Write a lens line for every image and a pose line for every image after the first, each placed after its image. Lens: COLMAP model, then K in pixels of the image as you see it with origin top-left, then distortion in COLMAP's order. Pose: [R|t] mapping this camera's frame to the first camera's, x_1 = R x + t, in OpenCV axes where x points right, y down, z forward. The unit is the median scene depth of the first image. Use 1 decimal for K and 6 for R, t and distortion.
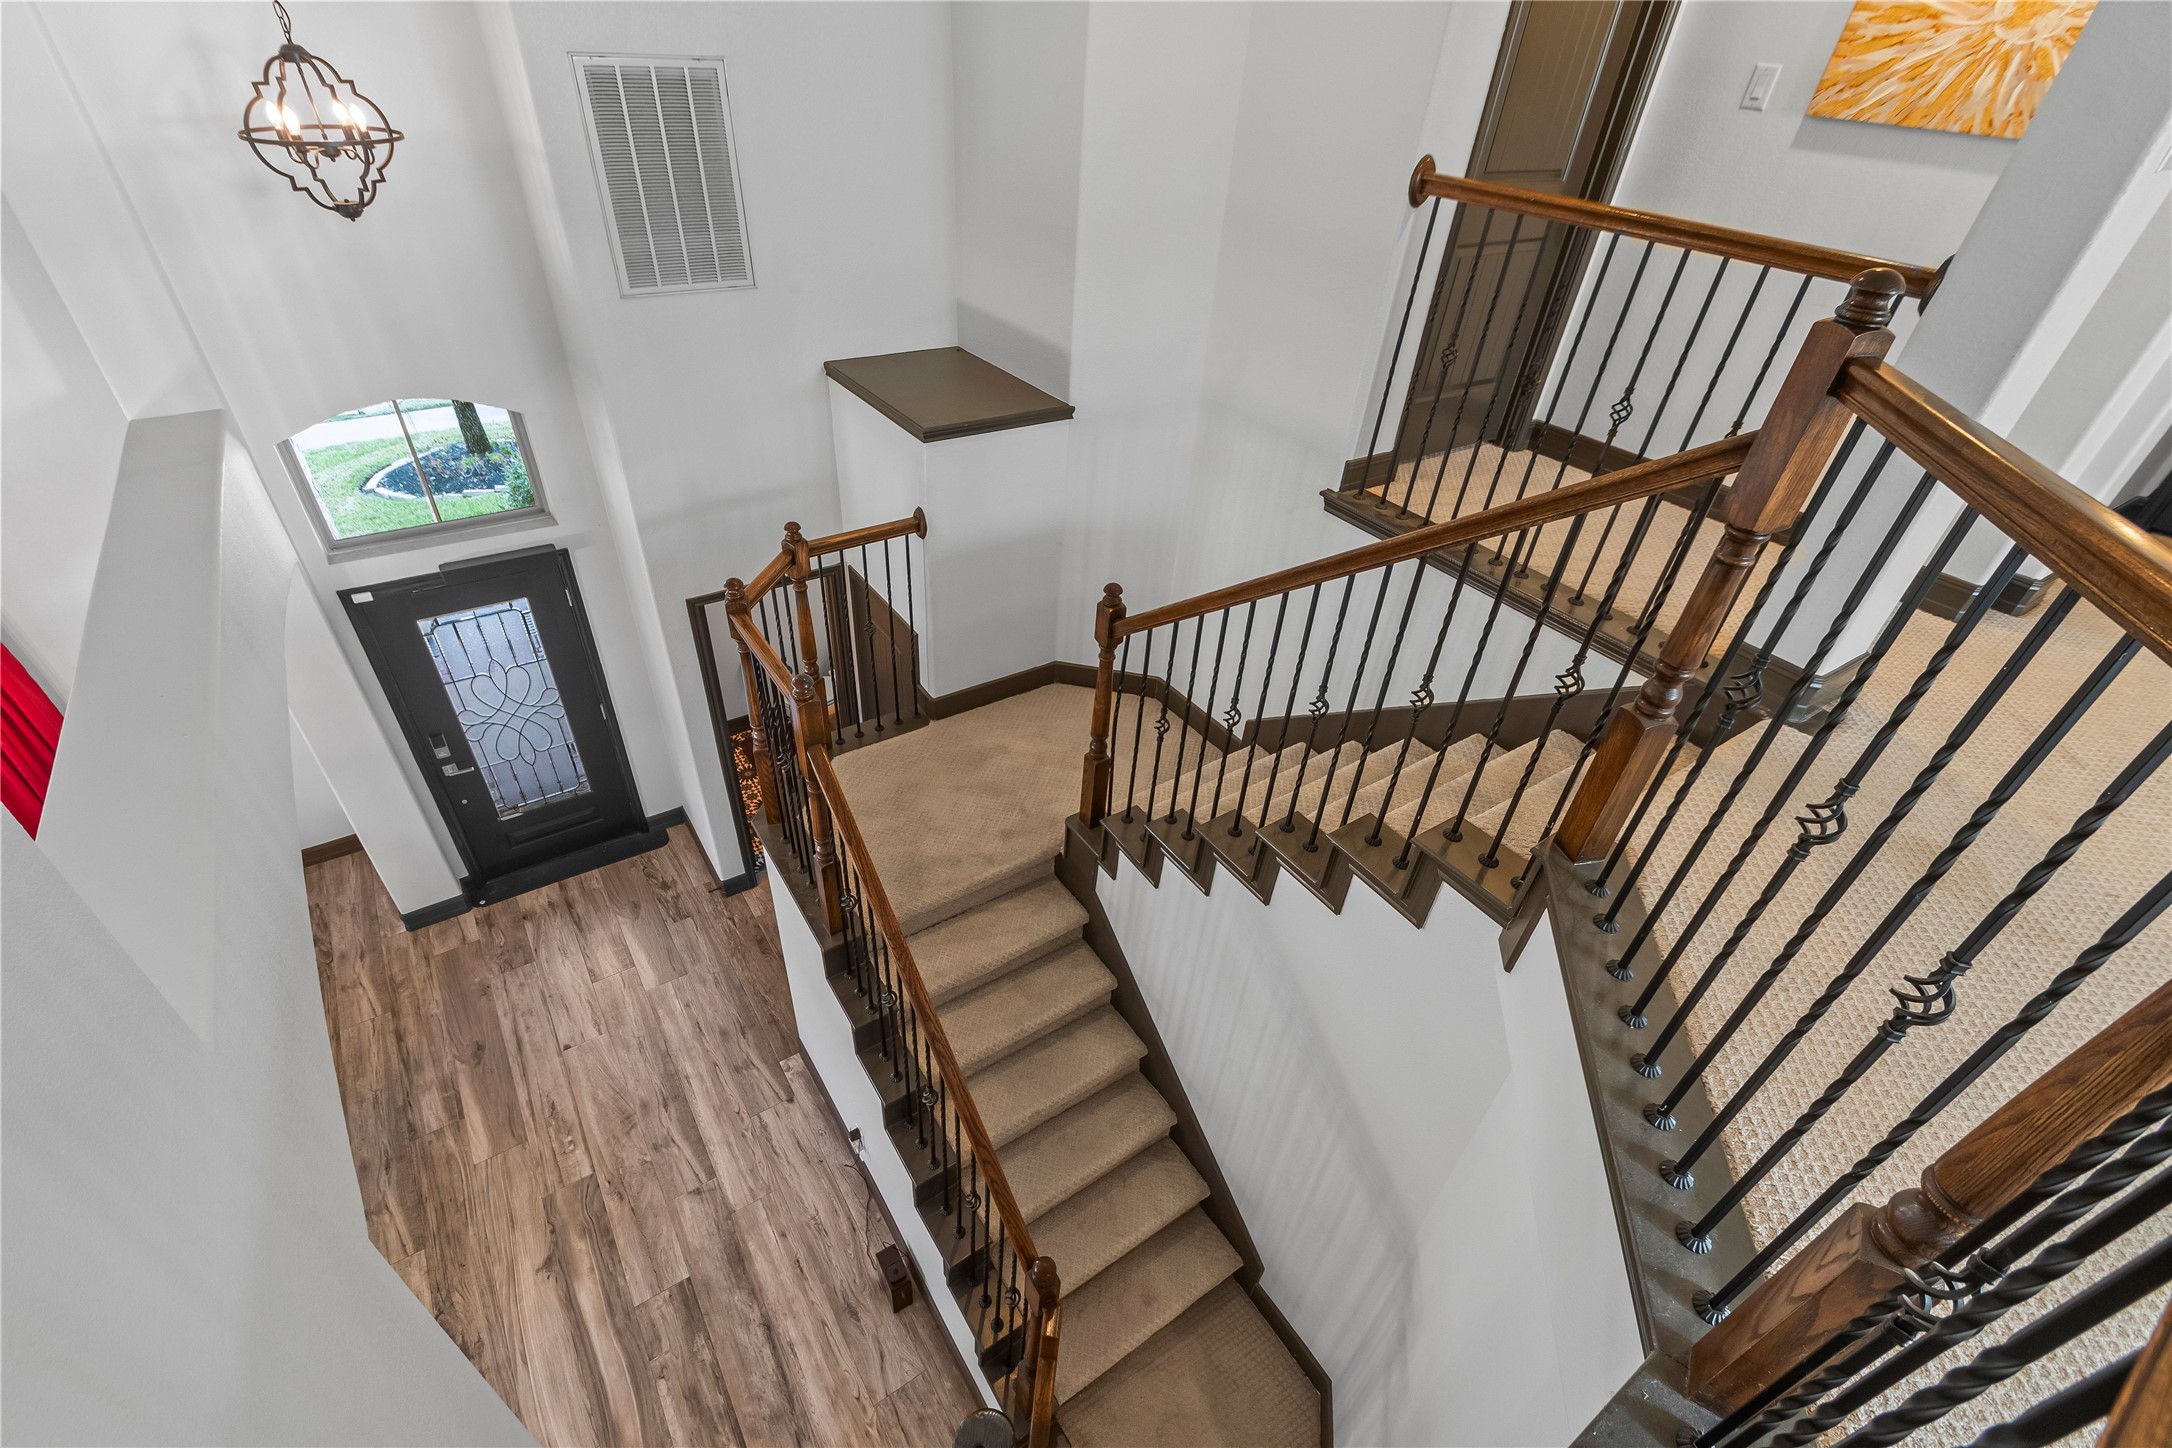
lens RADIAL K [[966.1, 0, 1074.2], [0, 966.1, 730.0], [0, 0, 1]] dist [0.018364, -0.017425]
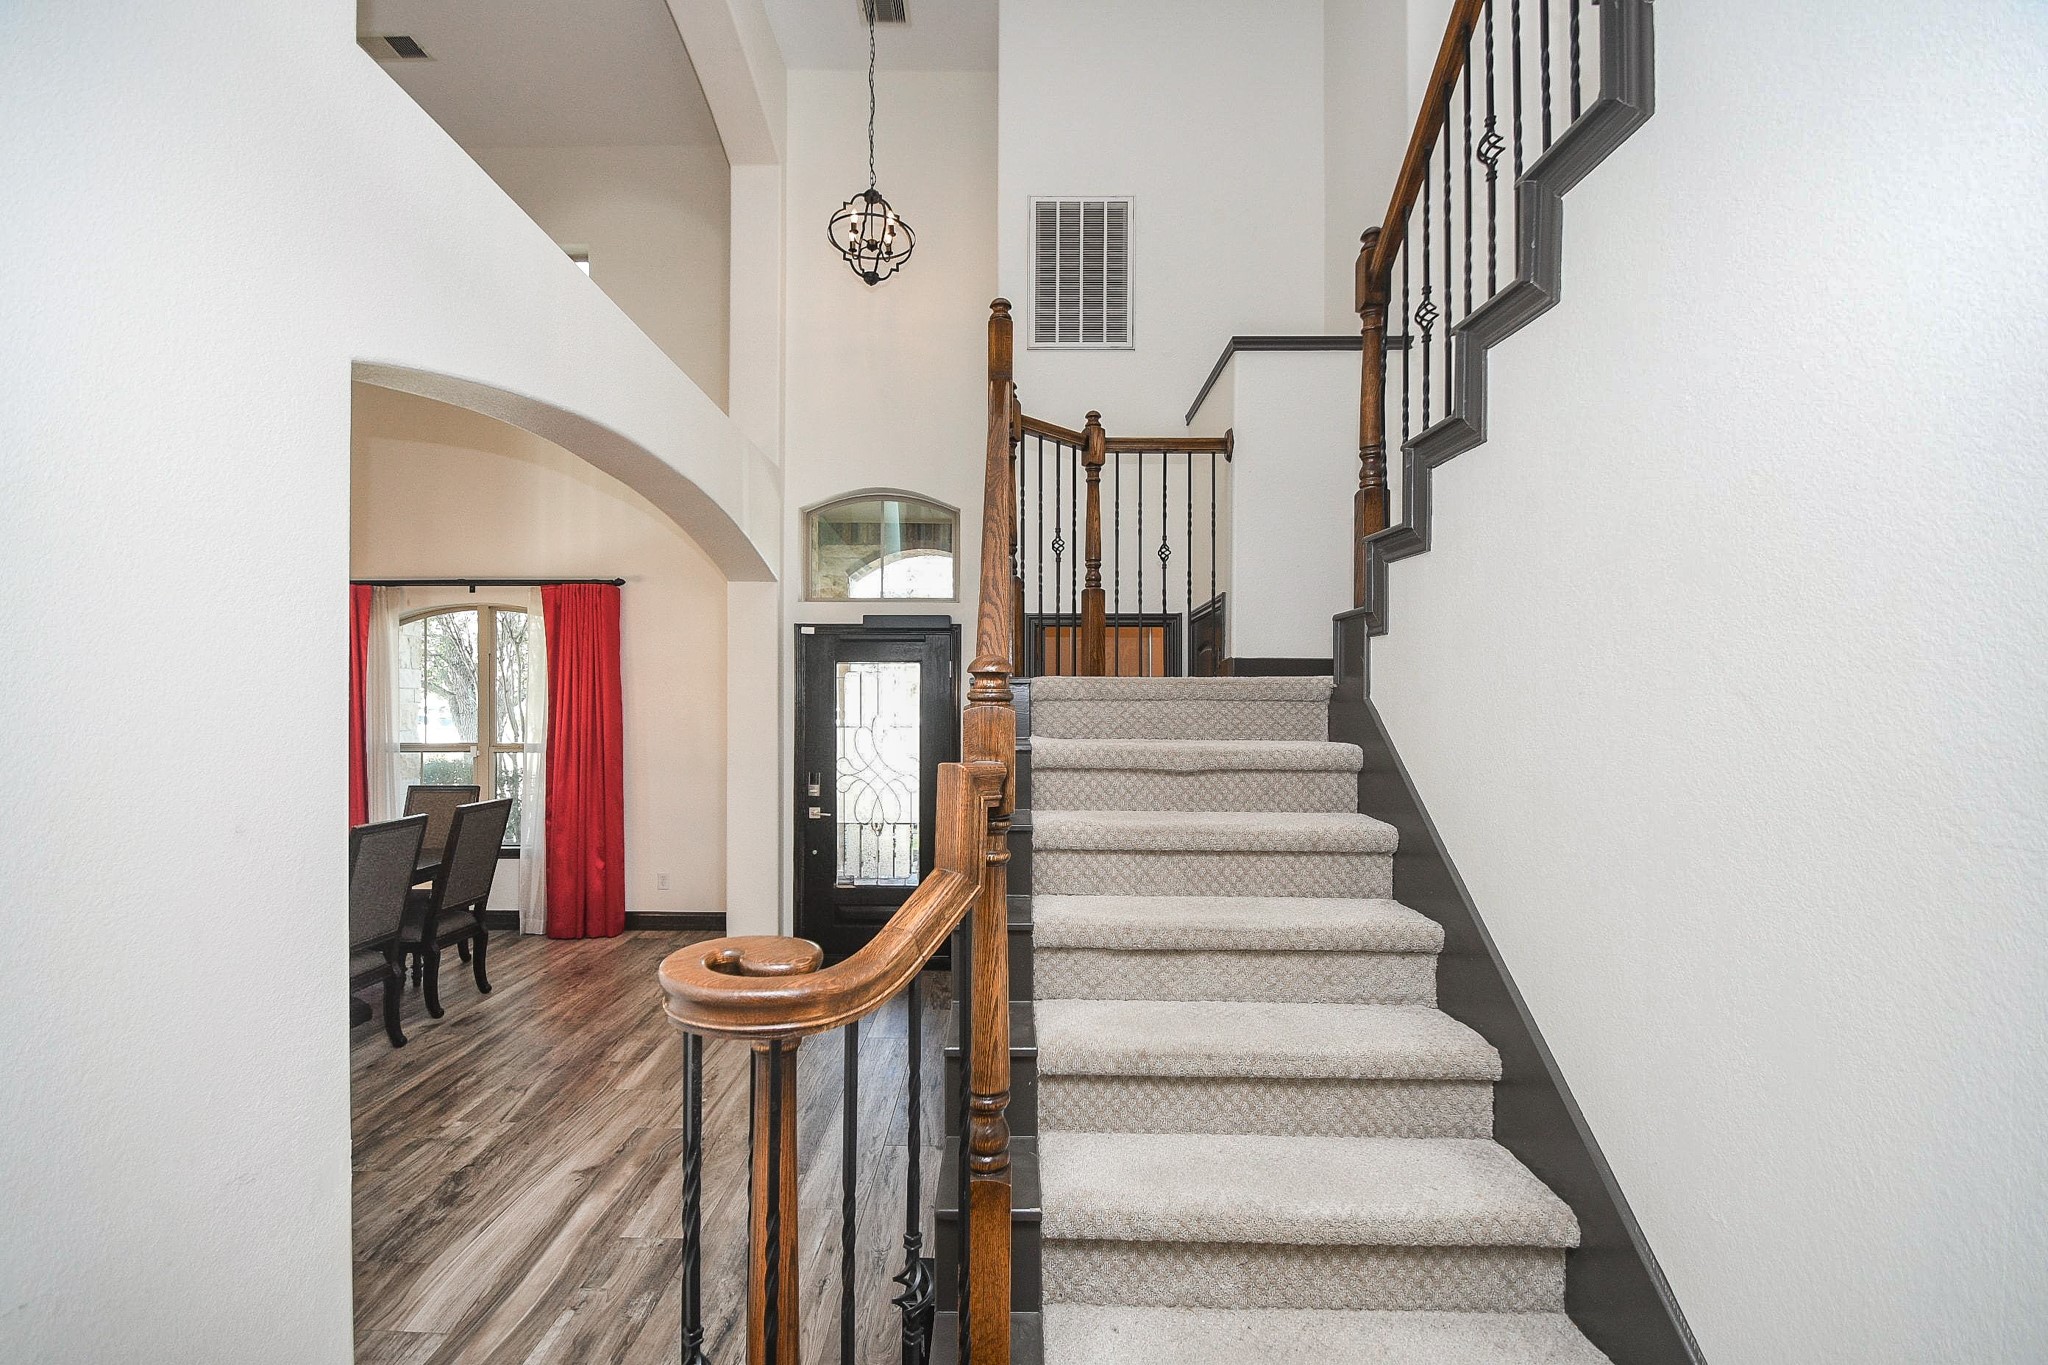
lens RADIAL K [[926.2, 0, 989.3], [0, 926.2, 689.1], [0, 0, 1]] dist [0.009691, -0.019326]
pose [[0.813055, -0.062790, -0.578791, 0.145520], [-0.319045, 0.783536, -0.533180, 0.482730], [0.486982, 0.618166, 0.617025, 0.416800]]
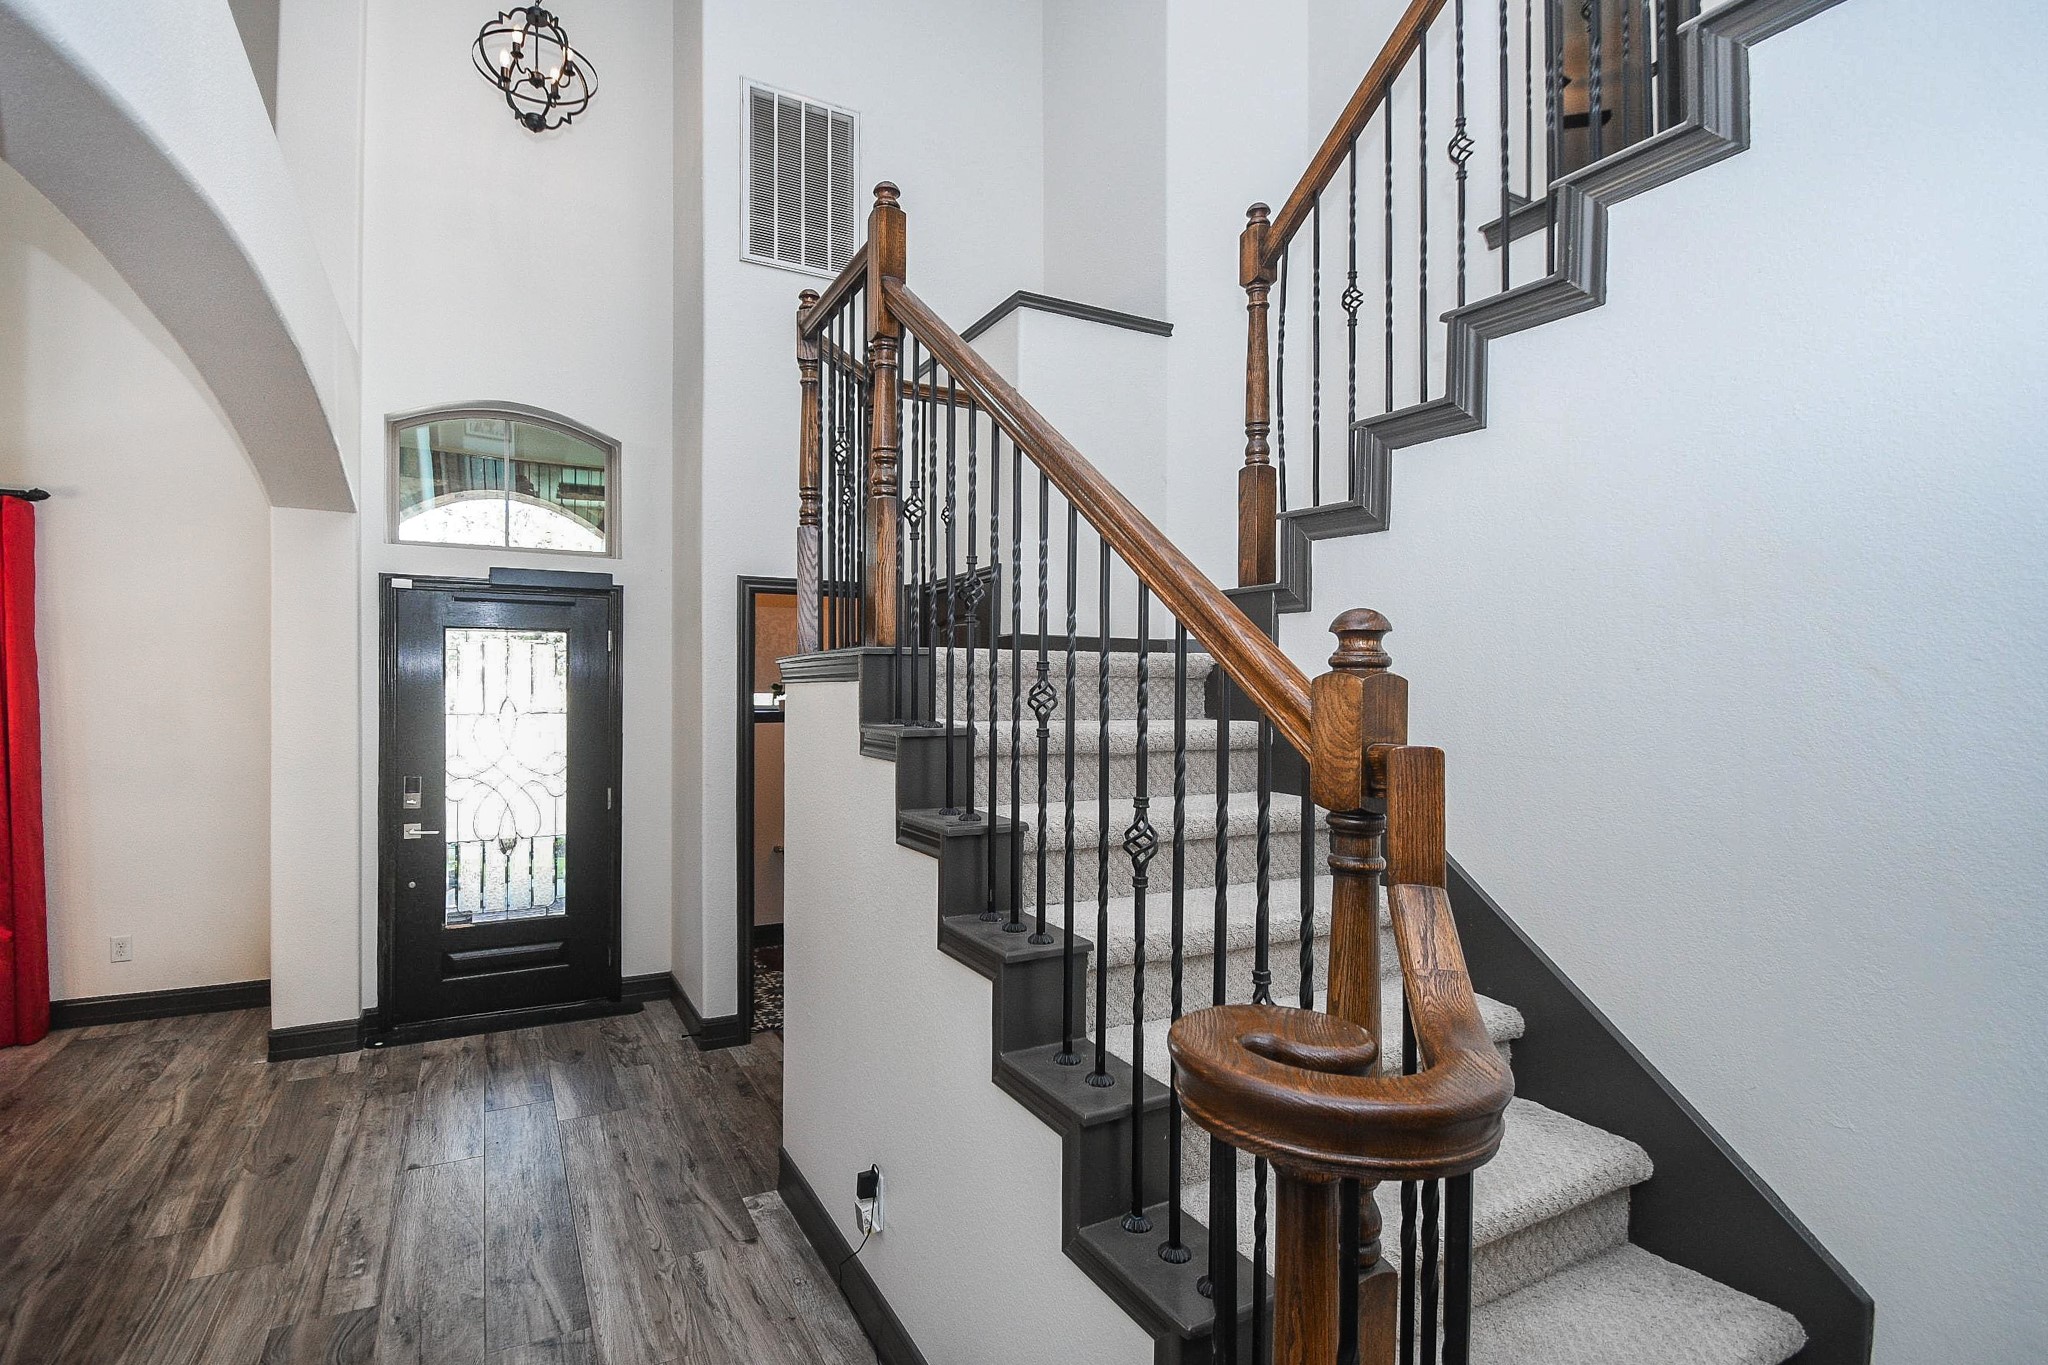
lens RADIAL K [[979.3, 0, 980.3], [0, 979.3, 679.8], [0, 0, 1]] dist [0.020083, -0.022686]
pose [[0.991075, -0.053735, -0.121993, -0.080546], [-0.033235, 0.786653, -0.616500, 0.487074], [0.129094, 0.615053, 0.777846, 0.397712]]
